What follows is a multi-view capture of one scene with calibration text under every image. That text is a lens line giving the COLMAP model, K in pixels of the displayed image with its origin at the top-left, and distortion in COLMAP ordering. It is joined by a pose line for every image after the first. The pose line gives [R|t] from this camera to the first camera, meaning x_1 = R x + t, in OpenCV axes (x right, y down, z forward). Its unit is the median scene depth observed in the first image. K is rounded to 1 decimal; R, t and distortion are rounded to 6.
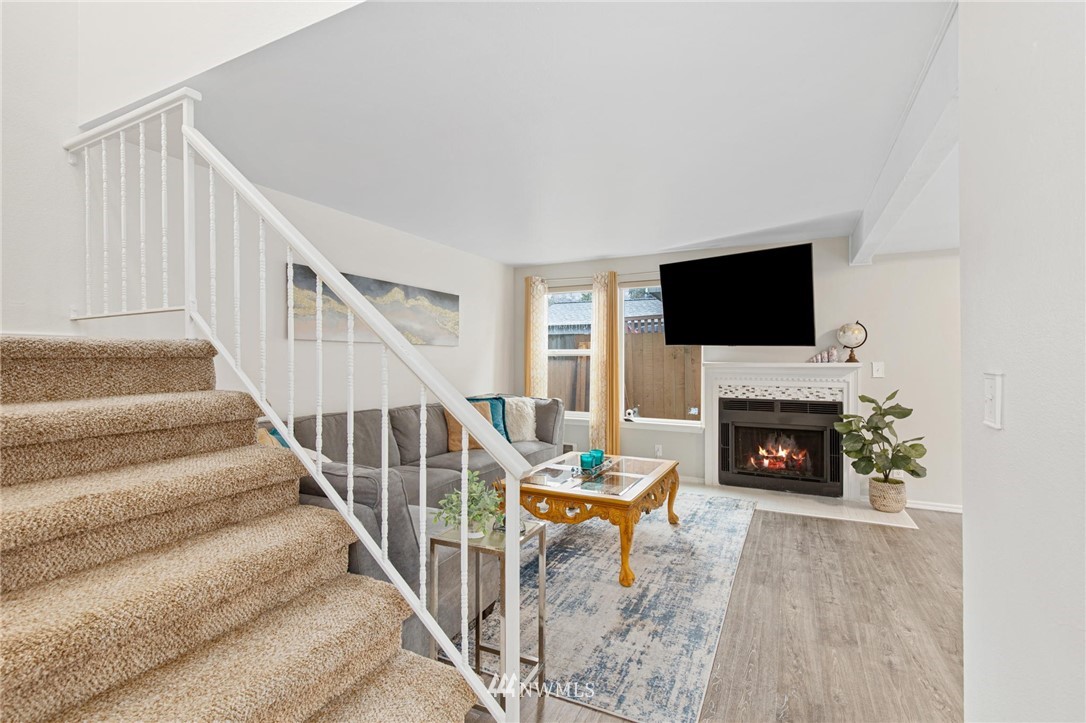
lens RADIAL K [[491.1, 0, 542.4], [0, 491.1, 360.6], [0, 0, 1]] dist [0.016114, -0.002961]
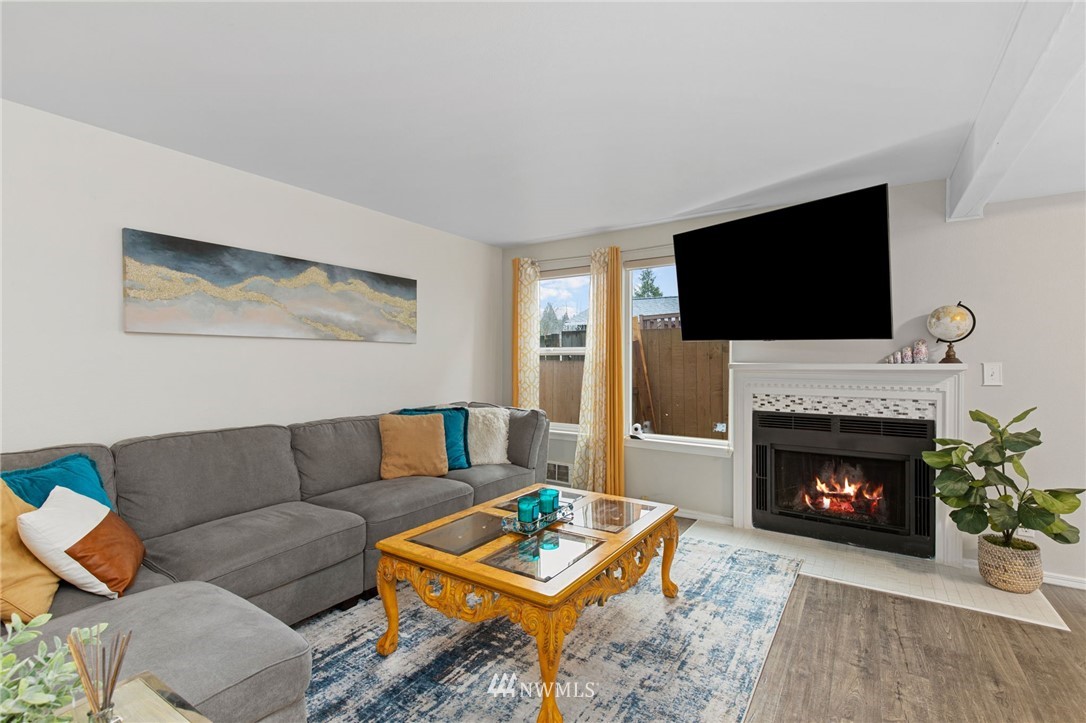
lens RADIAL K [[491.1, 0, 543.0], [0, 491.1, 364.3], [0, 0, 1]] dist [0.016114, -0.002961]
pose [[0.993436, -0.000112, -0.114389, 0.145589], [0.000719, 0.999986, 0.005264, 0.001187], [0.114387, -0.005312, 0.993422, 0.254413]]
